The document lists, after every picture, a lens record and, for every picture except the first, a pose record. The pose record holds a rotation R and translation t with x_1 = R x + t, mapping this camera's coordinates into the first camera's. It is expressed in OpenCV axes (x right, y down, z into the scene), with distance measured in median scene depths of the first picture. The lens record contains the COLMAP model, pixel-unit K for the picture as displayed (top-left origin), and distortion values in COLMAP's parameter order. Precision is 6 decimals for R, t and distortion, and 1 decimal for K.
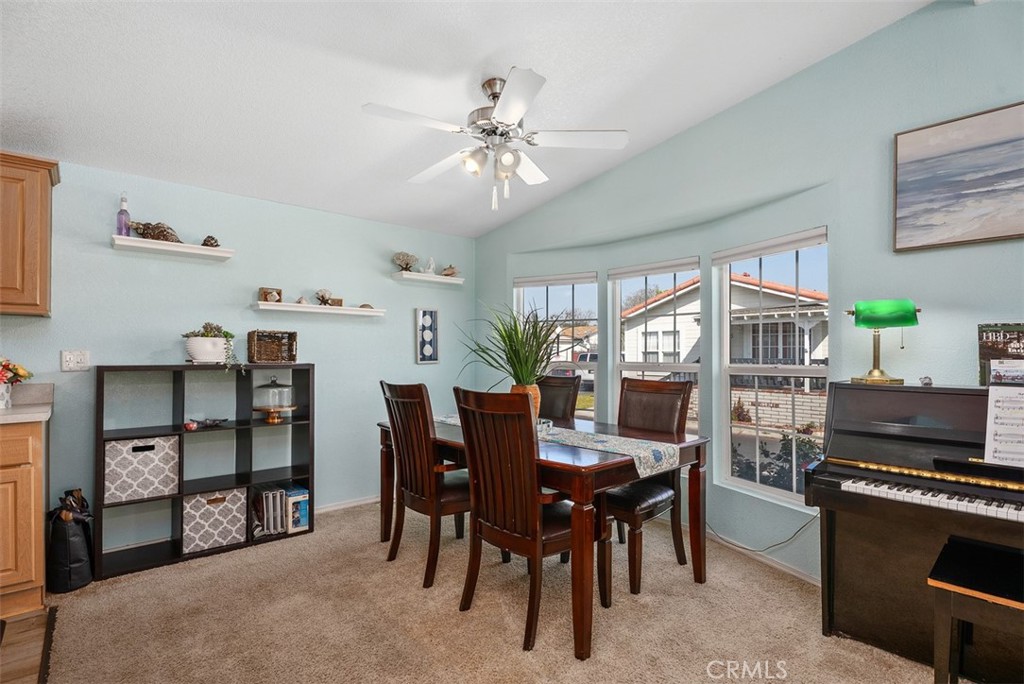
lens RADIAL K [[500.7, 0, 510.1], [0, 500.7, 354.6], [0, 0, 1]] dist [-0.005581, 0.000297]
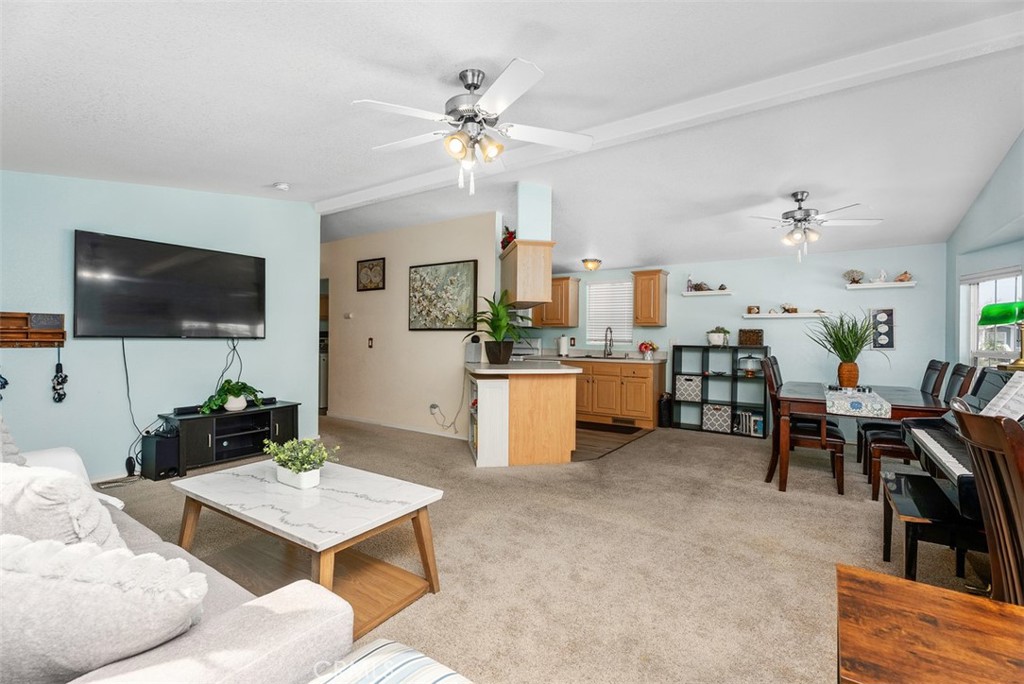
lens RADIAL K [[457.6, 0, 516.6], [0, 457.6, 340.4], [0, 0, 1]] dist [0.000325, 0.001787]
pose [[0.253693, 0.009136, -0.967242, 1.105378], [-0.009012, 0.999934, 0.007081, -0.010128], [0.967243, 0.006920, 0.253759, -0.338953]]
